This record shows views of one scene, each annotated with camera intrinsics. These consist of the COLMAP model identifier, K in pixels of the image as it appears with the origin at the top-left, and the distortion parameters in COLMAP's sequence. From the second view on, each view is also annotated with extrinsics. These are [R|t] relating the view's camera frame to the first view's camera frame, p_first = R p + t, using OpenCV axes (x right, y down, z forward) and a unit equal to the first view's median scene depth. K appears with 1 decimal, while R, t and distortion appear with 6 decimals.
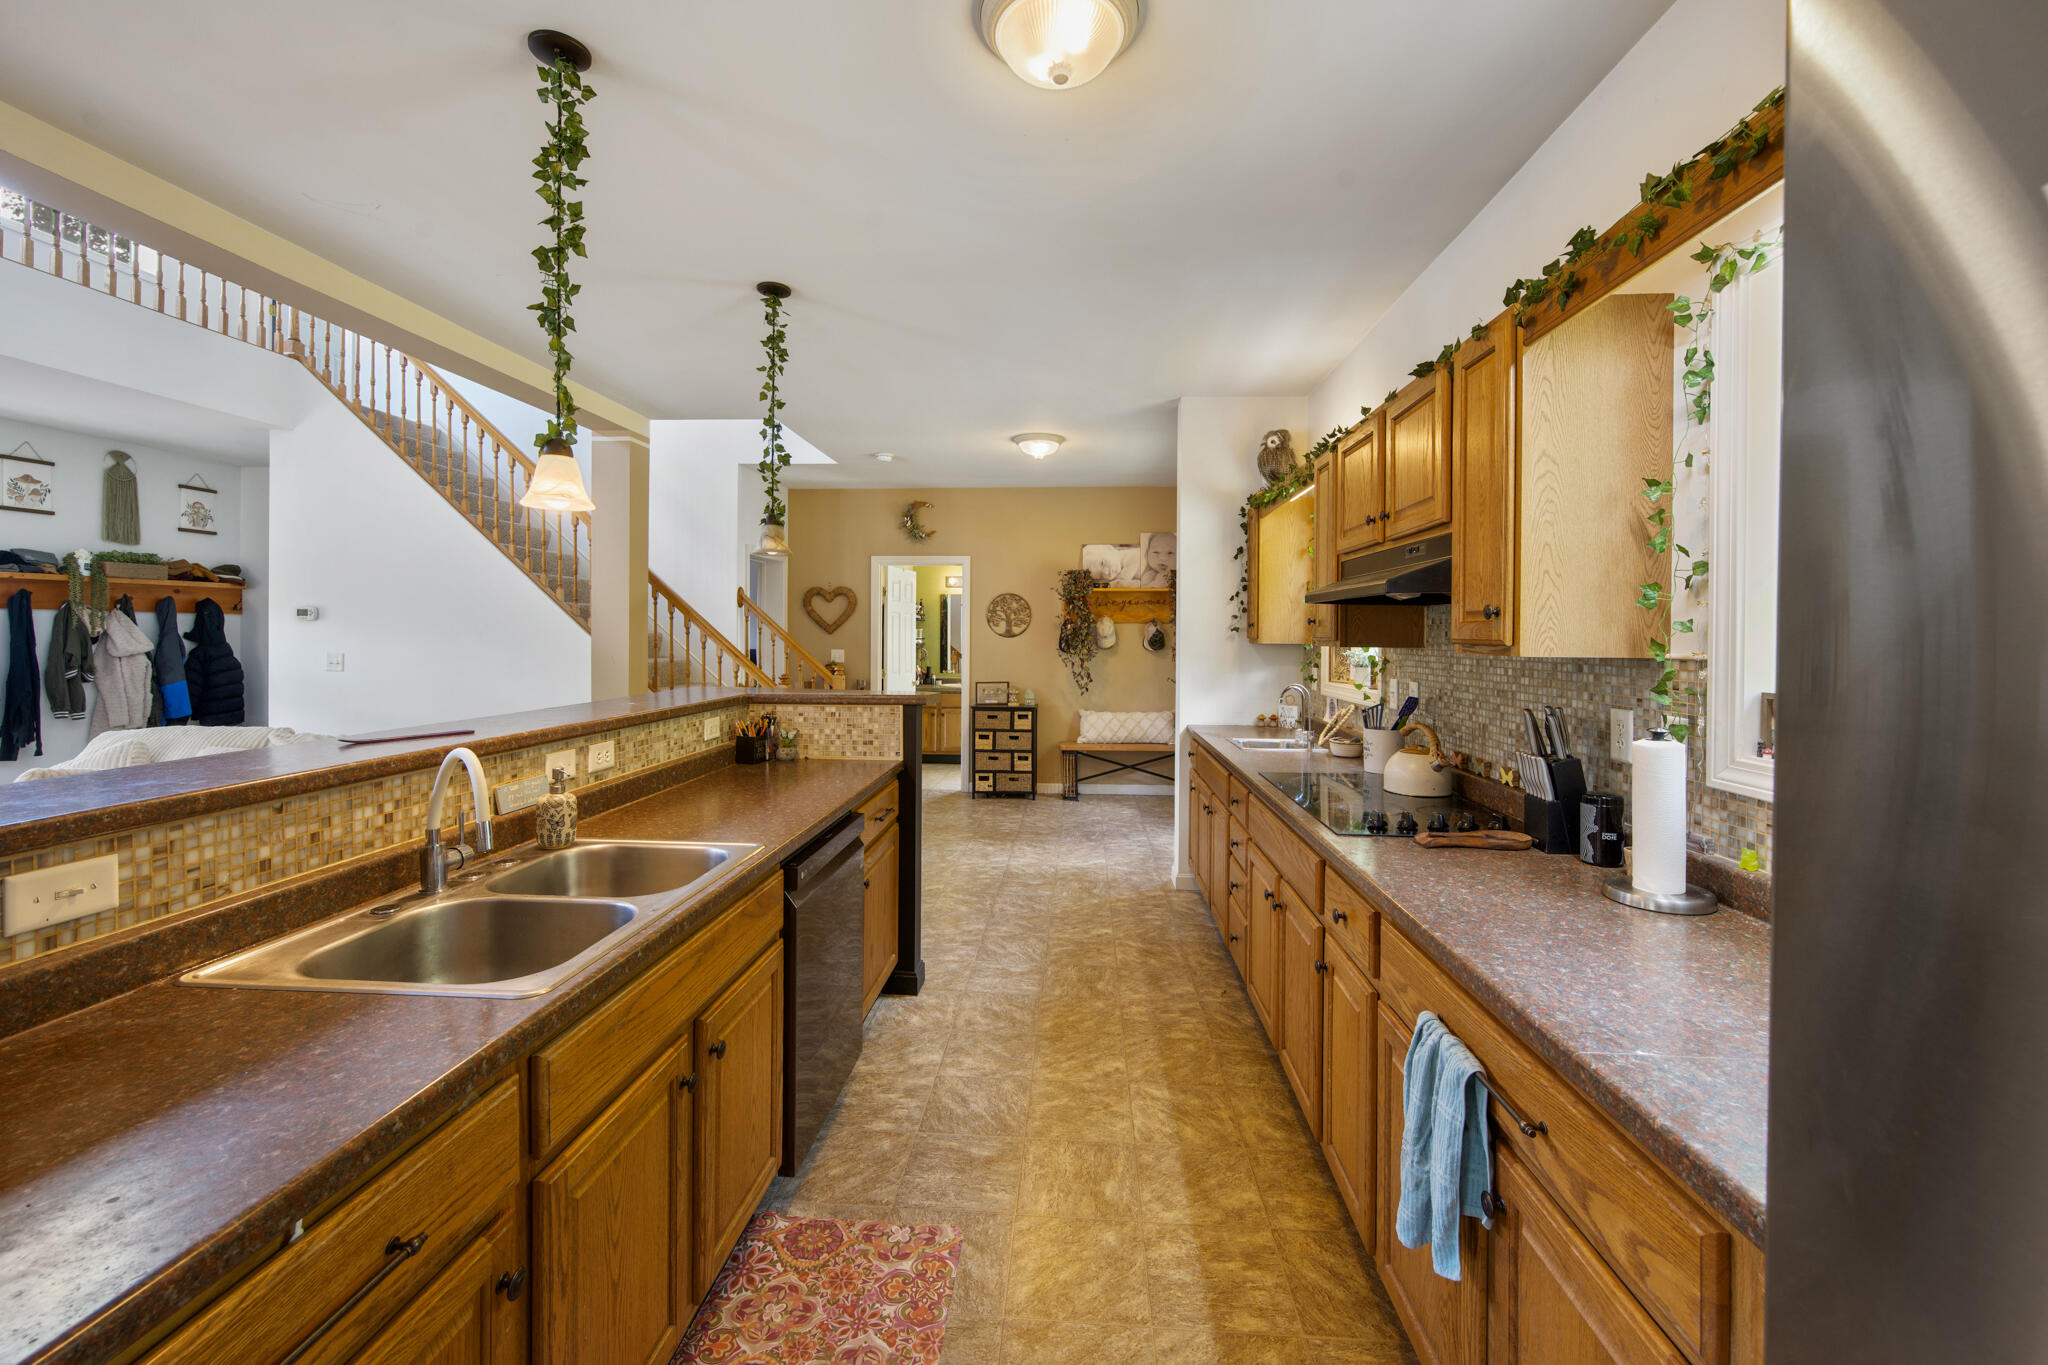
lens RADIAL K [[829.1, 0, 1021.1], [0, 829.1, 632.1], [0, 0, 1]] dist [-0.000293, 0.000096]
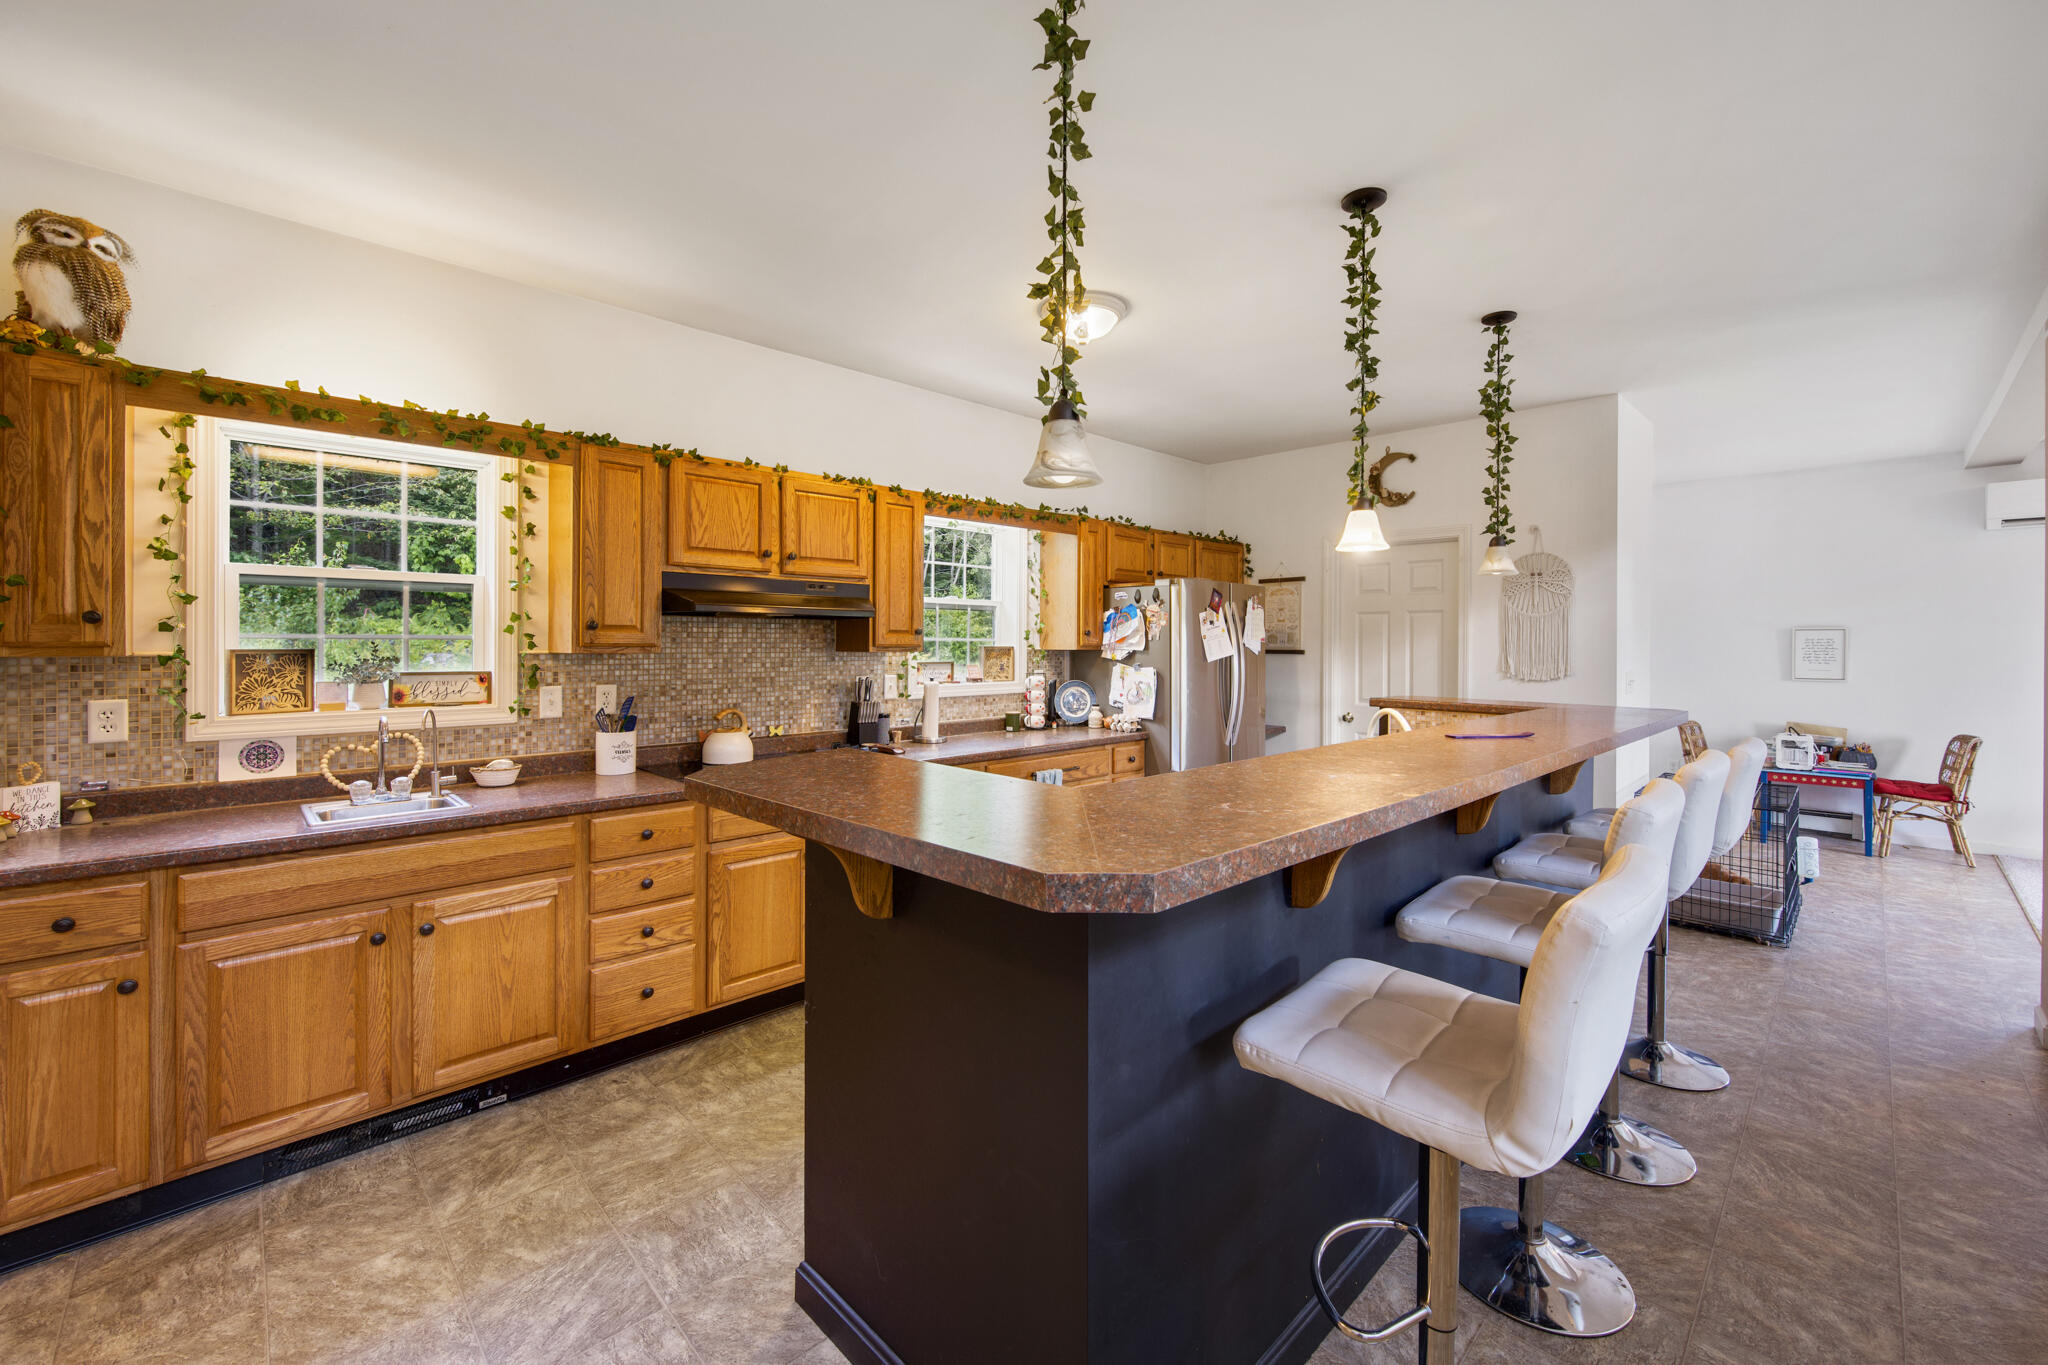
lens RADIAL K [[822.1, 0, 1020.8], [0, 822.1, 642.6], [0, 0, 1]] dist [-0.001426, 0.000199]
pose [[-0.747530, -0.008610, 0.664172, -0.409685], [-0.010083, 0.999948, 0.001615, -0.000774], [-0.664151, -0.005489, -0.747578, 0.942552]]
